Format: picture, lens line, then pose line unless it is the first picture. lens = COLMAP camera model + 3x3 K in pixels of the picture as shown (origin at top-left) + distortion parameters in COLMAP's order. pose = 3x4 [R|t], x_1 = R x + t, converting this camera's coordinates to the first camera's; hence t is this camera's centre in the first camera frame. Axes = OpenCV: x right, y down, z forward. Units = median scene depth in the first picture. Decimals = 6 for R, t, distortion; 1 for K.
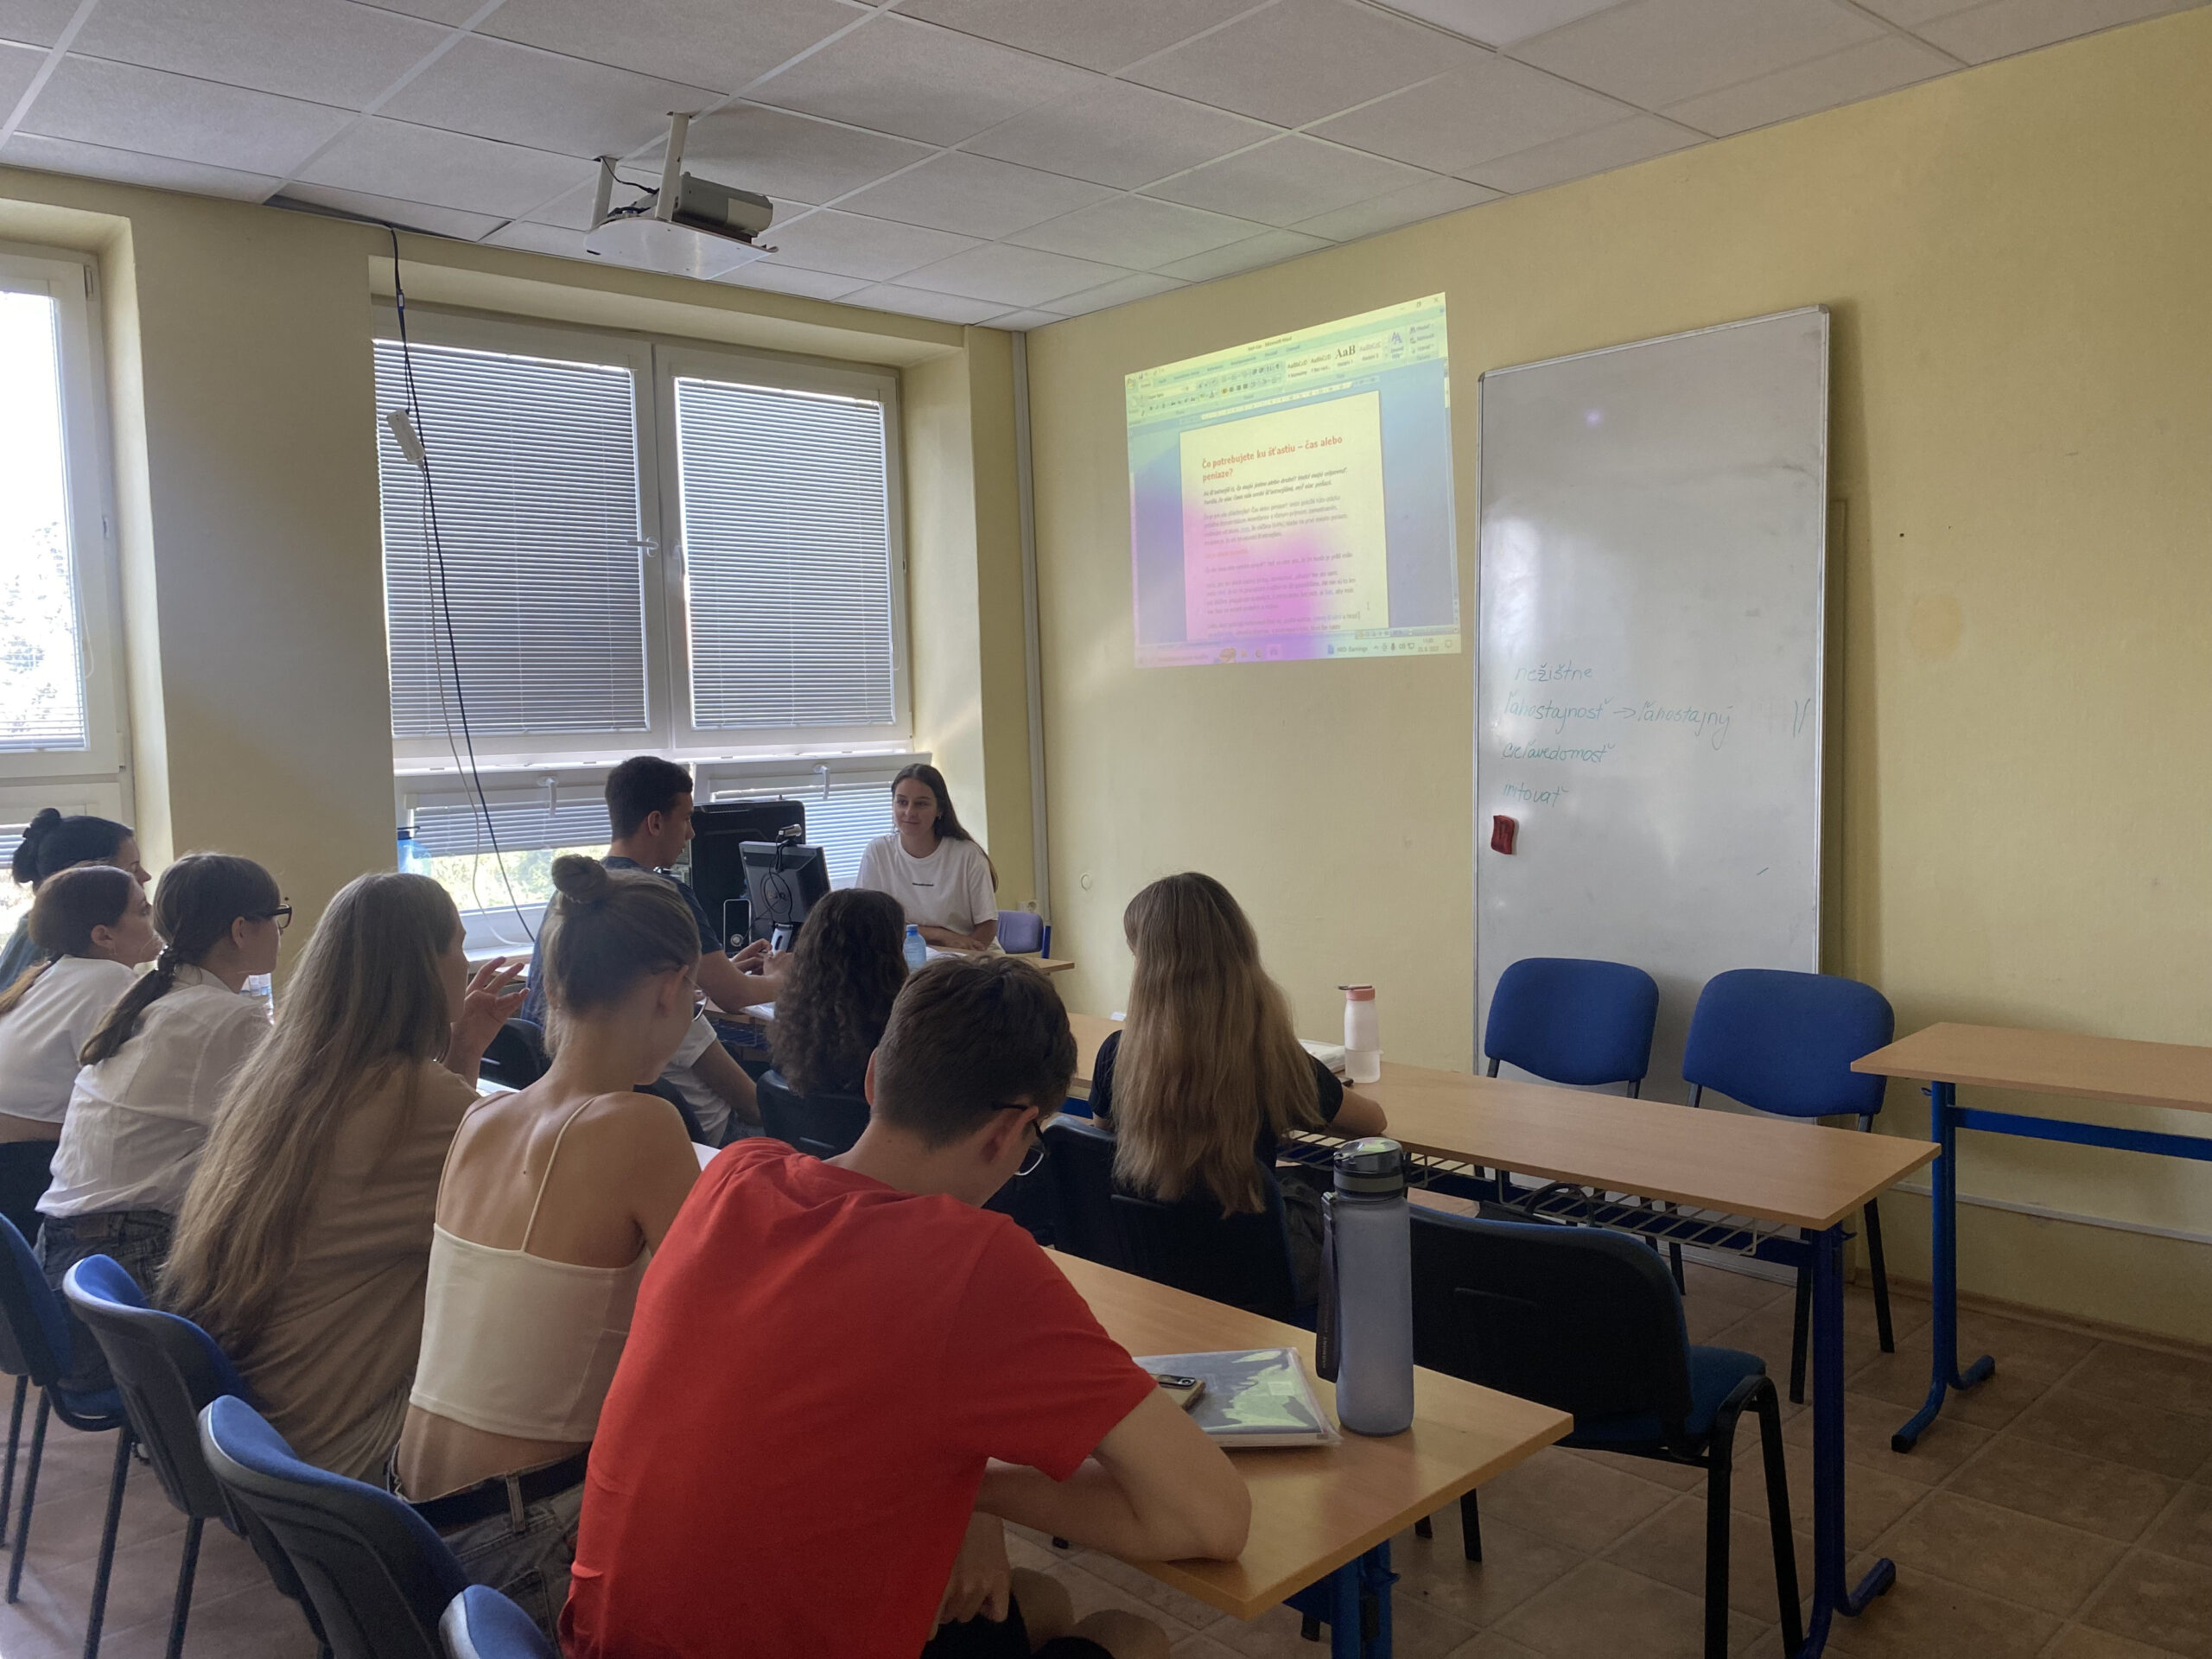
lens RADIAL K [[1682.9, 0, 1098.3], [0, 1682.9, 837.5], [0, 0, 1]] dist [0.032961, -0.039317]
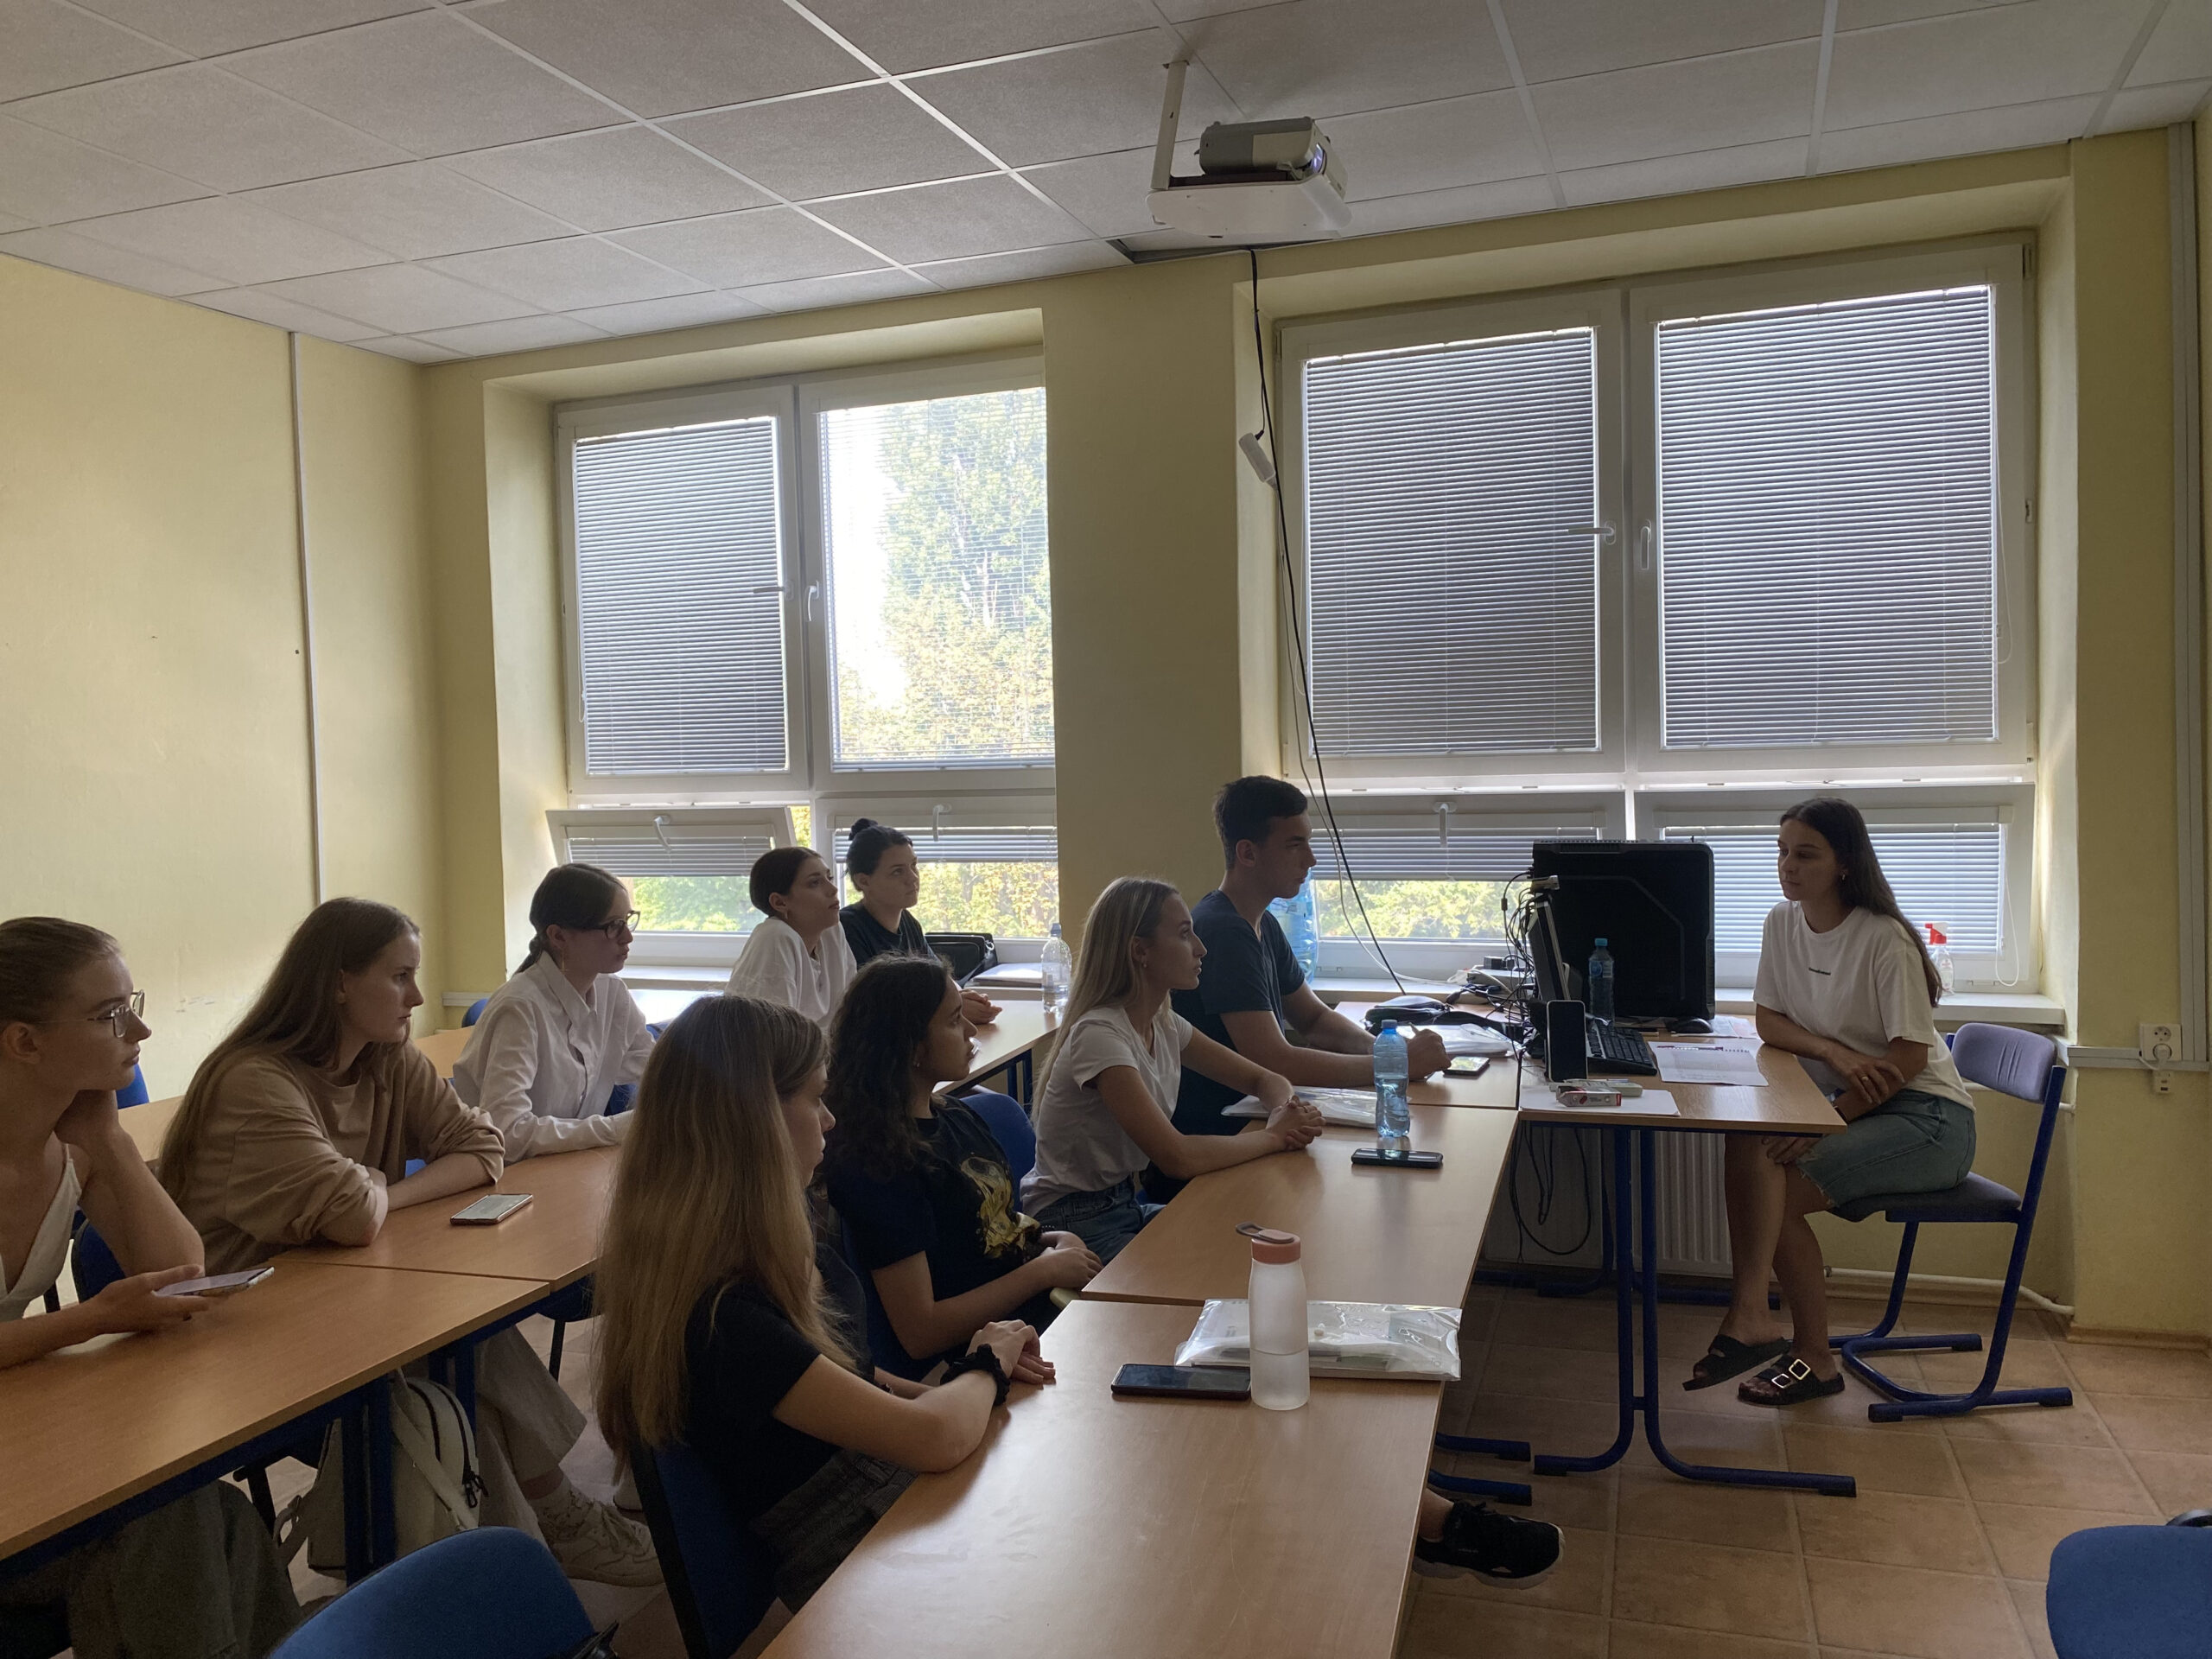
lens RADIAL K [[1682.9, 0, 1093.0], [0, 1682.9, 819.6], [0, 0, 1]] dist [0.032961, -0.039317]
pose [[0.456756, 0.049226, -0.888229, 0.435145], [-0.051606, 0.998253, 0.028786, -0.046911], [0.888094, 0.032689, 0.458498, 0.454791]]
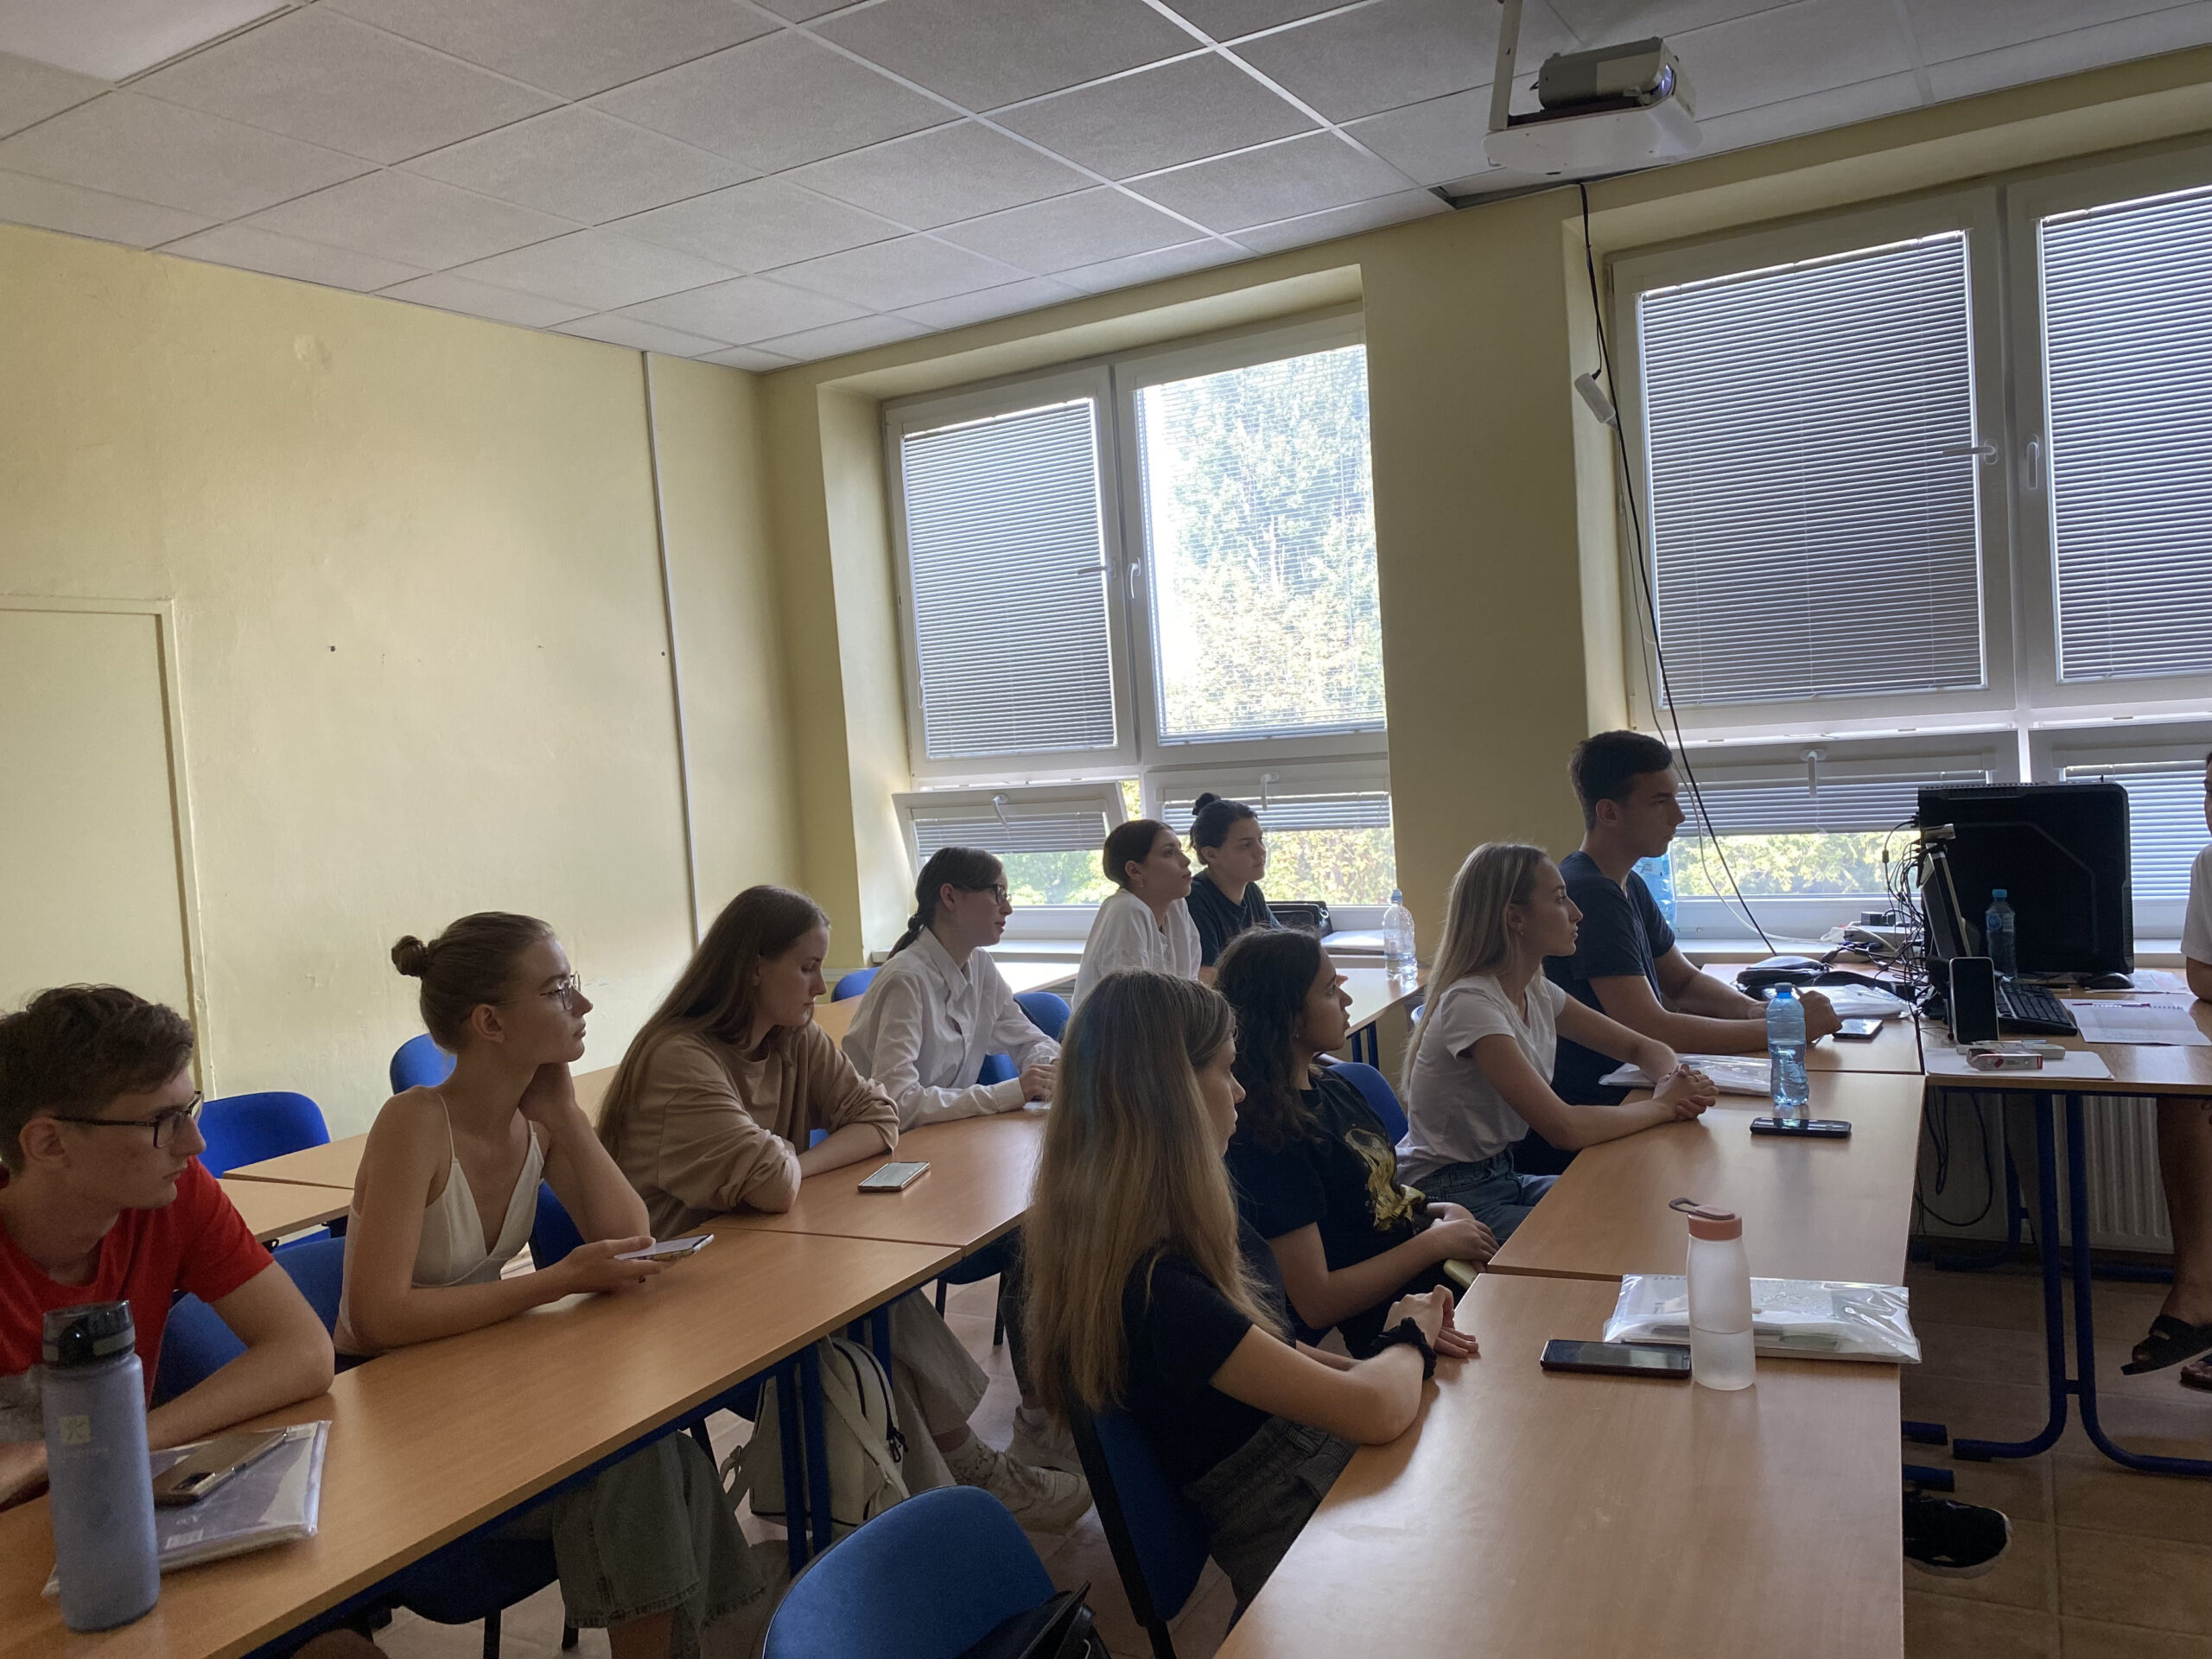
lens RADIAL K [[1682.9, 0, 1104.9], [0, 1682.9, 818.8], [0, 0, 1]] dist [0.032961, -0.039317]
pose [[0.302874, 0.052543, -0.951581, 0.425498], [-0.008191, 0.998586, 0.052531, -0.047253], [0.952995, -0.008116, 0.302876, 0.434284]]
